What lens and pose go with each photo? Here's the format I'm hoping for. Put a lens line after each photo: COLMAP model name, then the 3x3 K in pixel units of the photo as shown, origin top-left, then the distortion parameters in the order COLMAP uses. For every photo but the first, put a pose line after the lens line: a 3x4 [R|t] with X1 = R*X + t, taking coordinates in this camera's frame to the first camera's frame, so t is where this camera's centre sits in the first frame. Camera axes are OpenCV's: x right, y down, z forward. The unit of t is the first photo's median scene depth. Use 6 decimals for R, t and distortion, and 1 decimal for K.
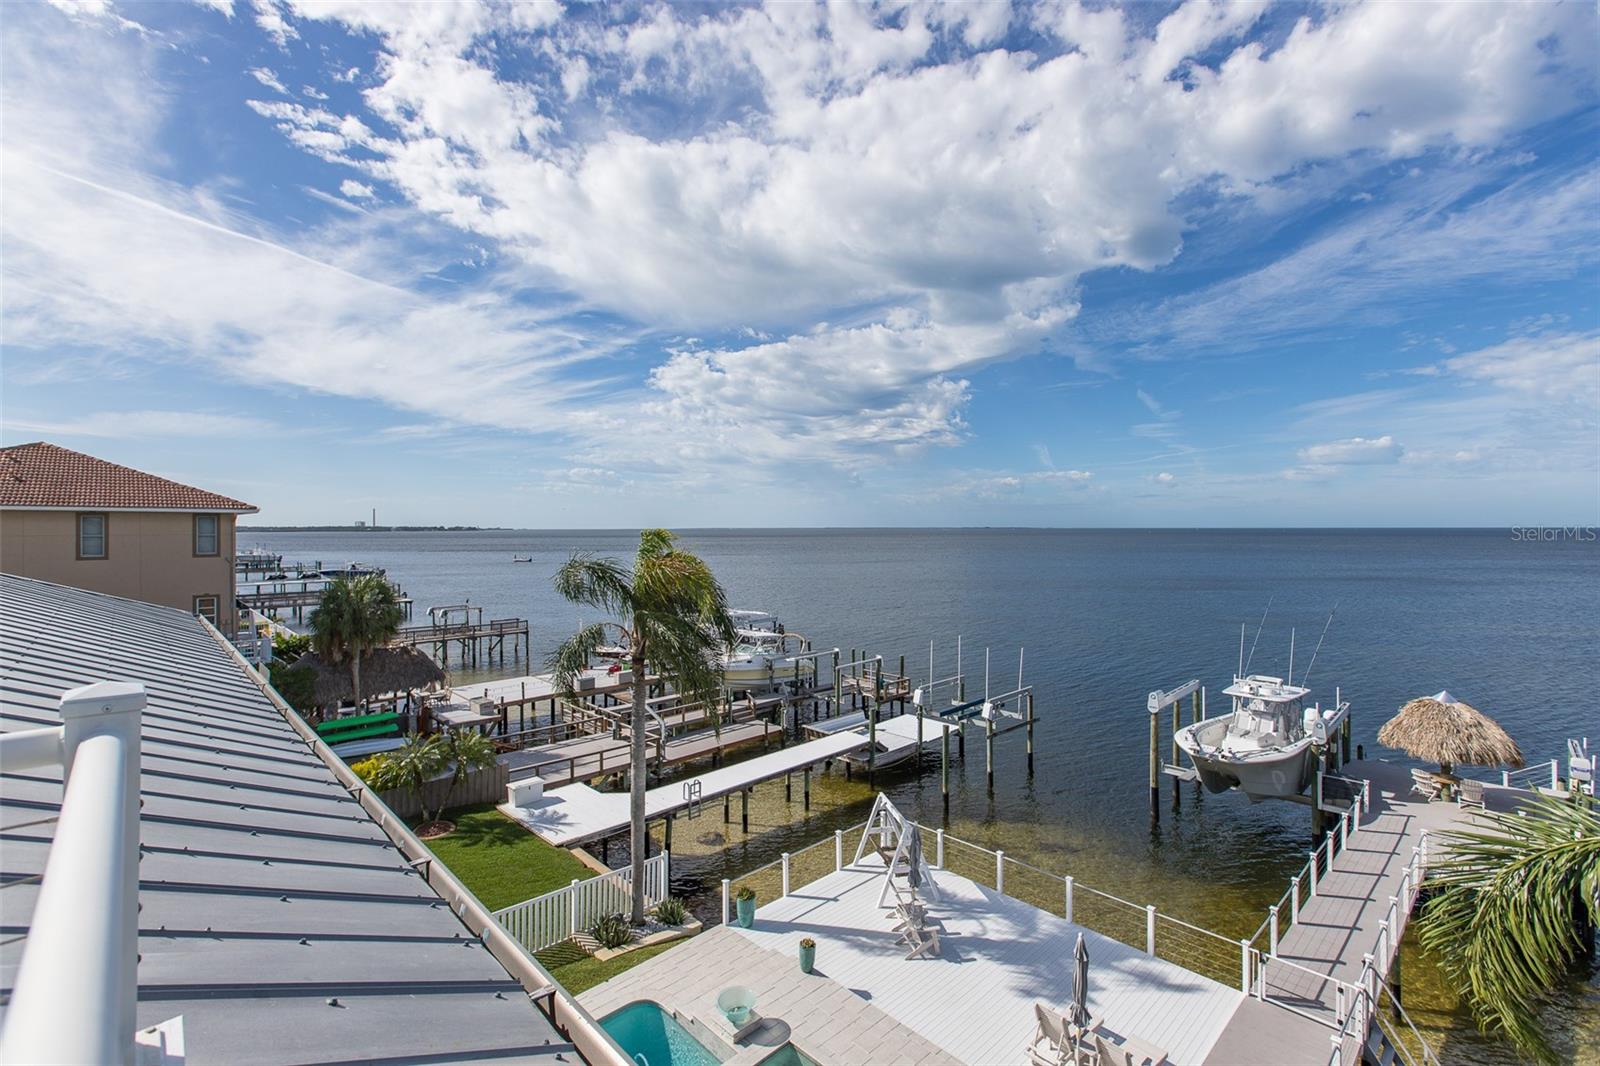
lens RADIAL K [[720.0, 0, 800.0], [0, 720.0, 533.0], [0, 0, 1]] dist [0.006585, -0.000118]
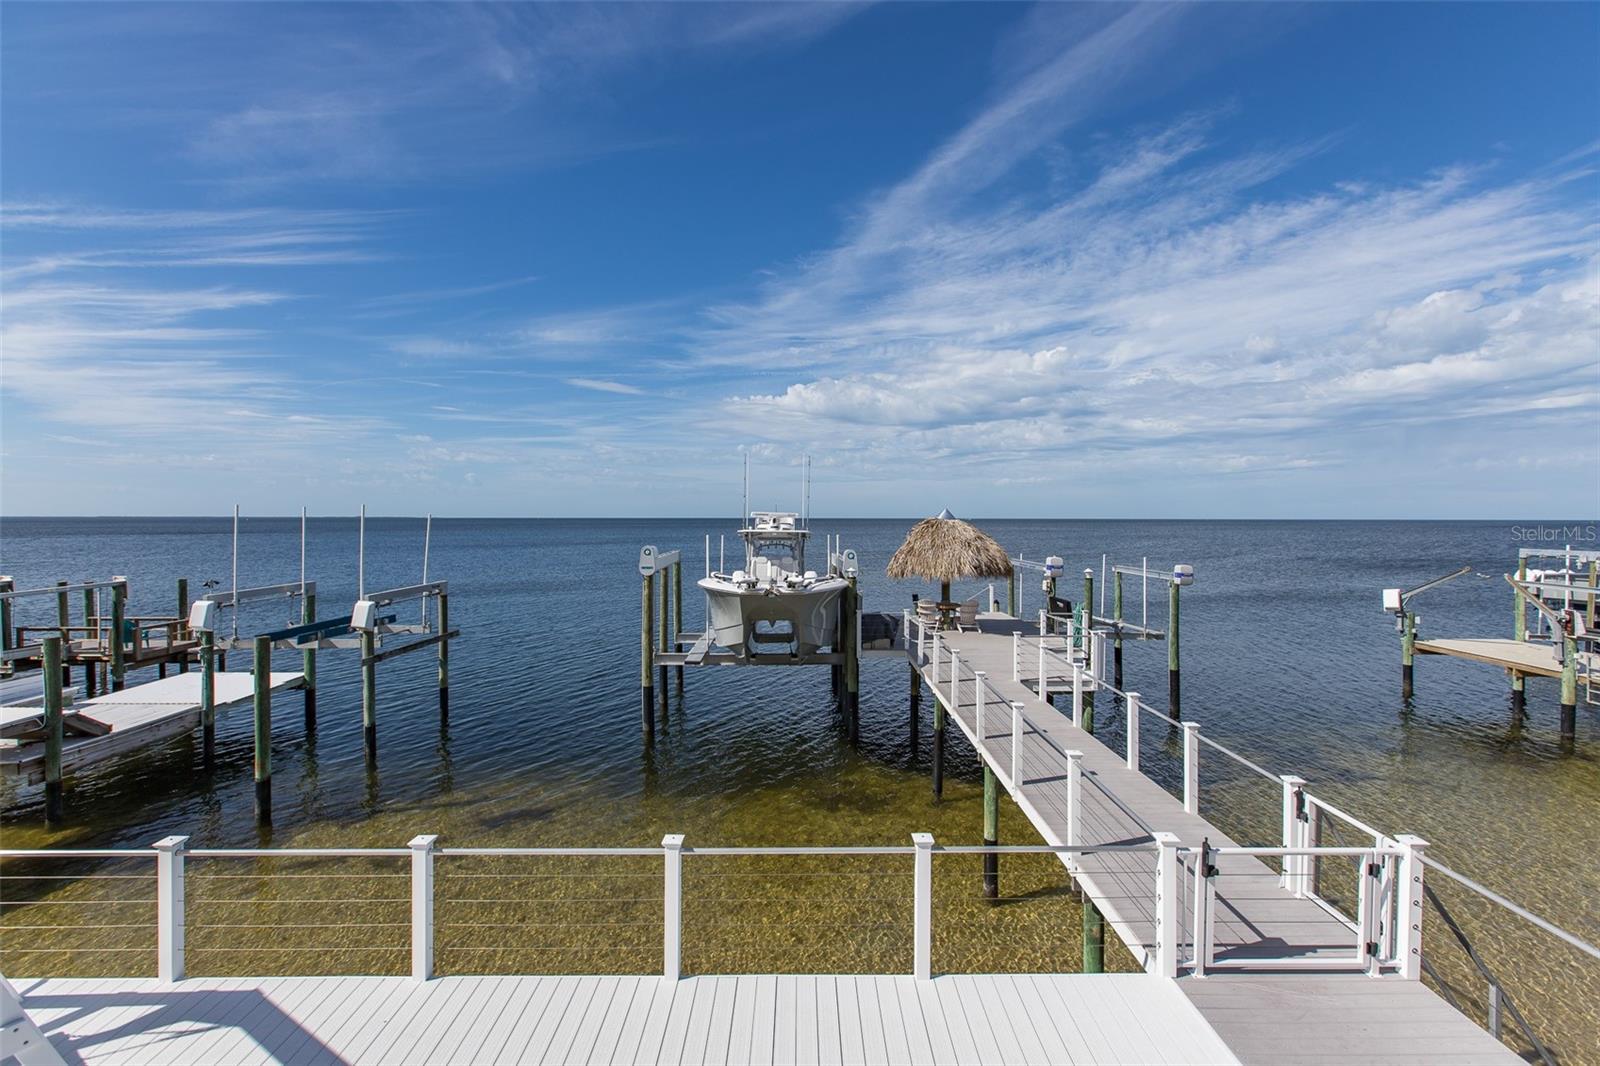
lens RADIAL K [[720.0, 0, 800.0], [0, 720.0, 533.0], [0, 0, 1]] dist [0.006585, -0.000118]
pose [[0.691486, -0.009882, 0.722322, 0.097531], [0.003136, 0.999938, 0.010678, 0.181323], [-0.722383, -0.005118, 0.691474, 0.393105]]
